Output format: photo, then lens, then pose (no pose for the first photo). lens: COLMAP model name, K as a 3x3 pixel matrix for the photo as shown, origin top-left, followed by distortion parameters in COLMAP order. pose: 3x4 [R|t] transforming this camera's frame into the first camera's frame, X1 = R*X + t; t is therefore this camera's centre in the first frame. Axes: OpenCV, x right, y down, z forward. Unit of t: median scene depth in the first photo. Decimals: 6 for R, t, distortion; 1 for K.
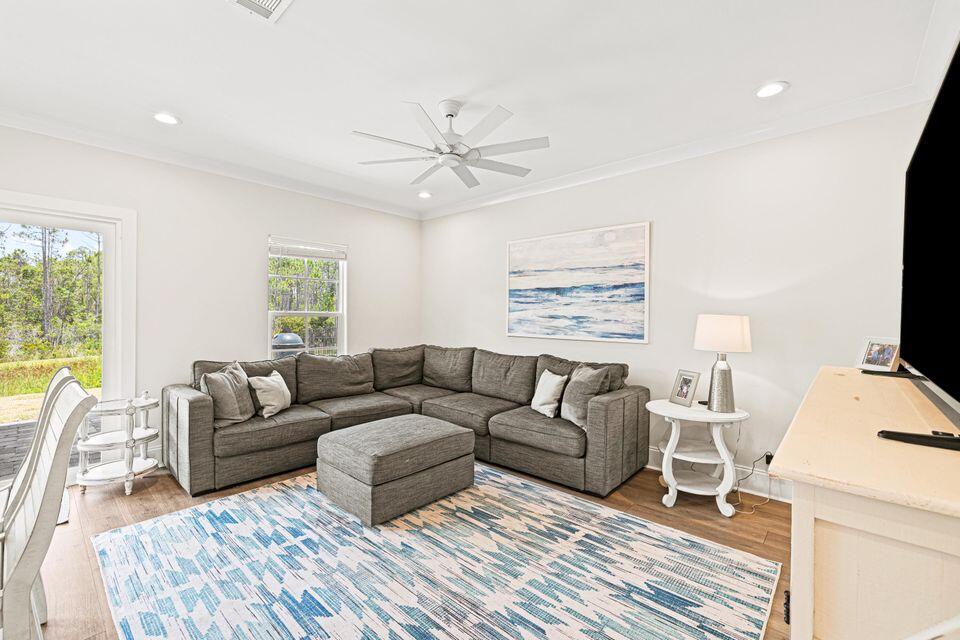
lens RADIAL K [[407.1, 0, 481.6], [0, 407.1, 318.8], [0, 0, 1]] dist [0.001988, 0.000590]
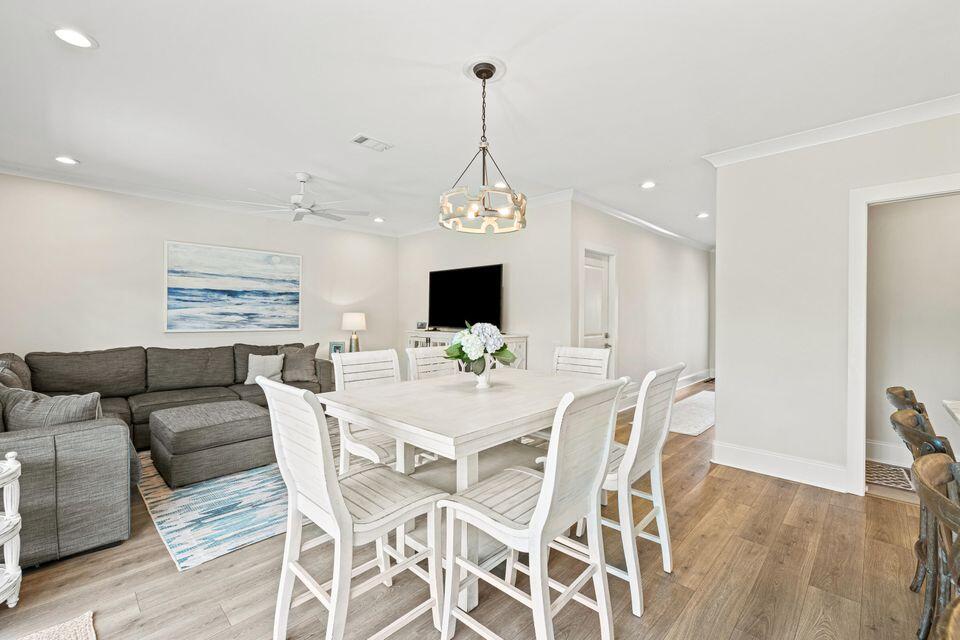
lens RADIAL K [[407.1, 0, 476.6], [0, 407.1, 318.3], [0, 0, 1]] dist [0.001988, 0.000590]
pose [[0.043717, -0.016140, 0.998914, -1.093588], [0.001000, 0.999870, 0.016112, -0.011186], [-0.999043, 0.000294, 0.043728, 0.202866]]
